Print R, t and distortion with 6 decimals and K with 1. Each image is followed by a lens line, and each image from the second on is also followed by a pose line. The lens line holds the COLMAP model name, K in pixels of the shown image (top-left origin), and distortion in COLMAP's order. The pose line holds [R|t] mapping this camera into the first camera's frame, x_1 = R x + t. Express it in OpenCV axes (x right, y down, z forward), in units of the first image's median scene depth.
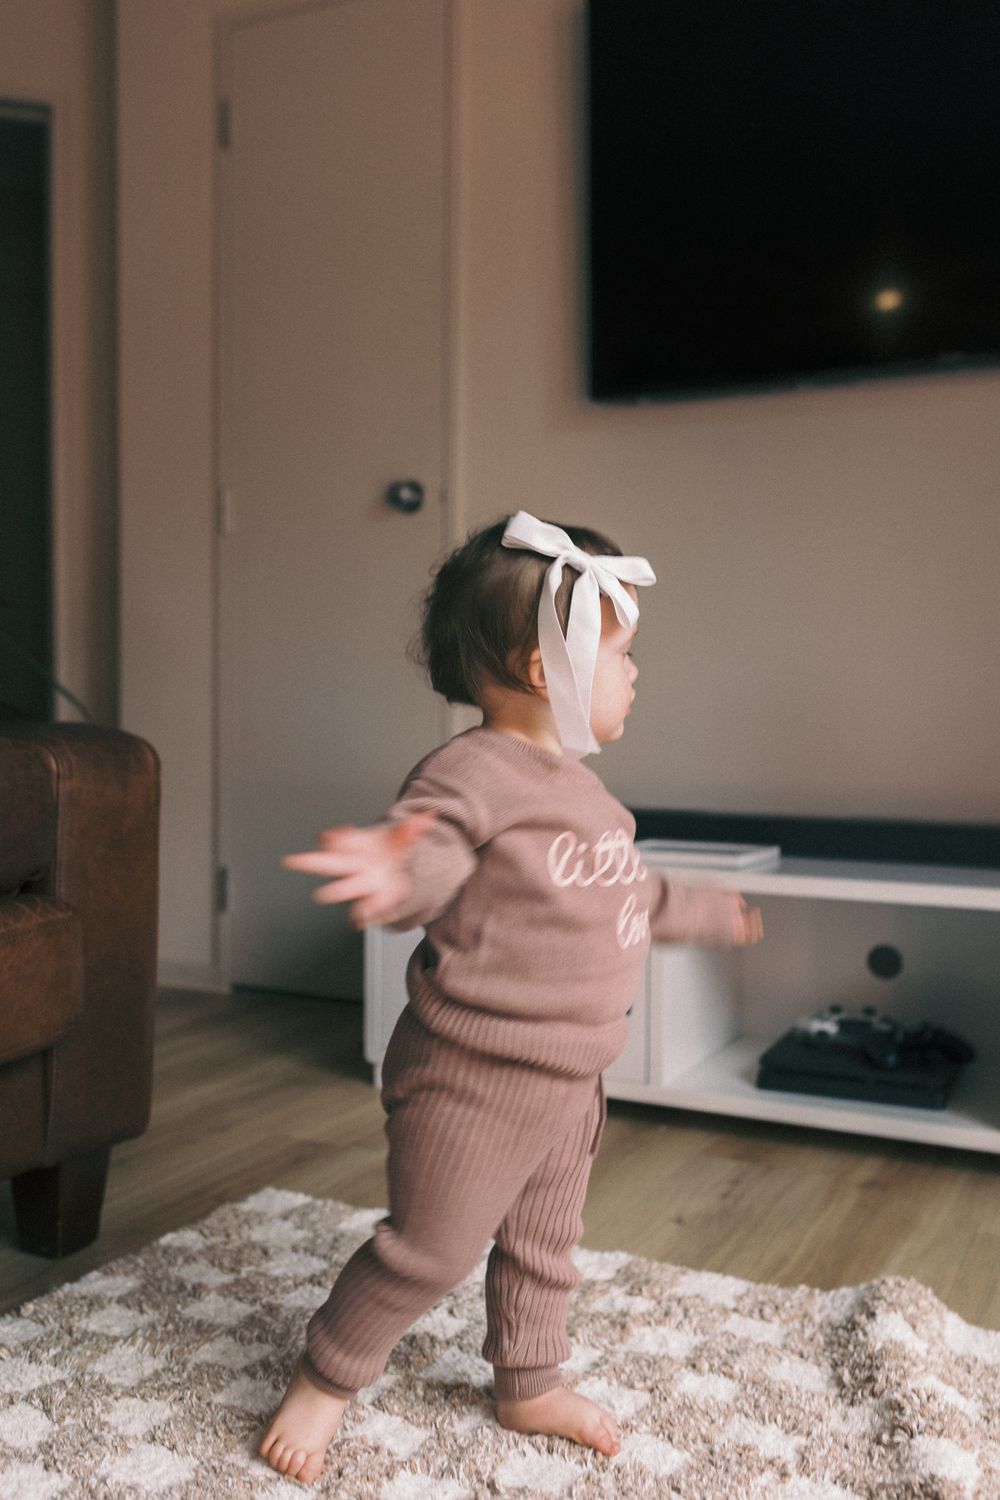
lens RADIAL K [[1464.3, 0, 504.7], [0, 1464.3, 744.8], [0, 0, 1]] dist [0.013048, 0.000000]
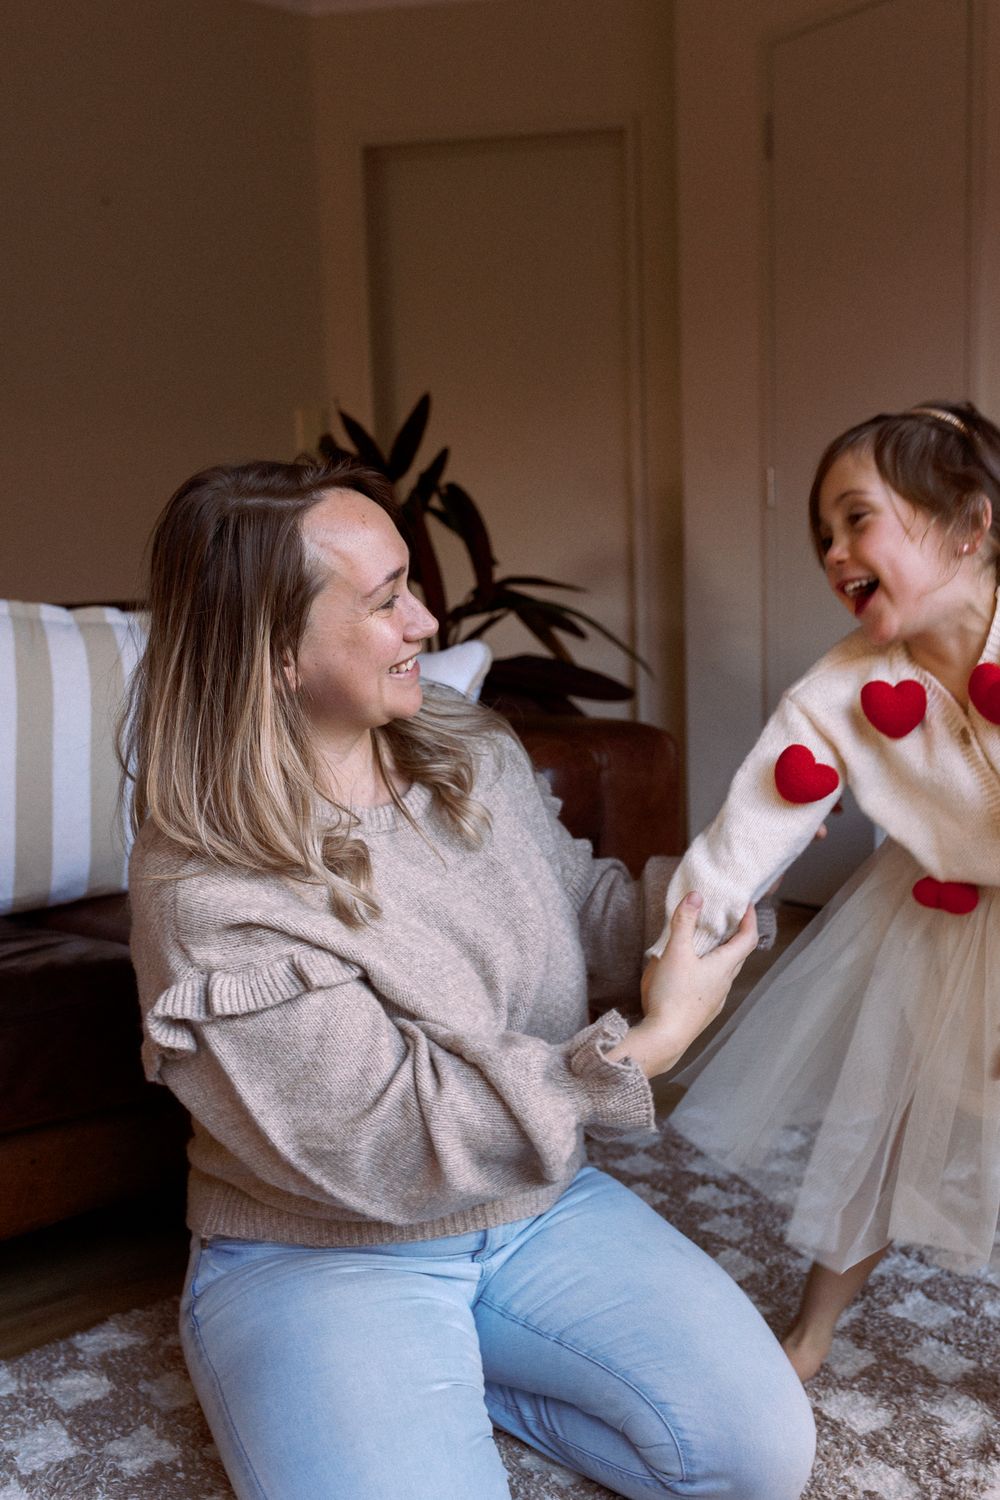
lens RADIAL K [[1464.3, 0, 503.0], [0, 1464.3, 749.3], [0, 0, 1]] dist [0.013048, 0.000000]
pose [[0.915840, 0.012354, -0.401353, 0.161381], [0.019817, 0.996918, 0.075905, -0.103254], [0.401054, -0.077470, 0.912773, -0.277205]]
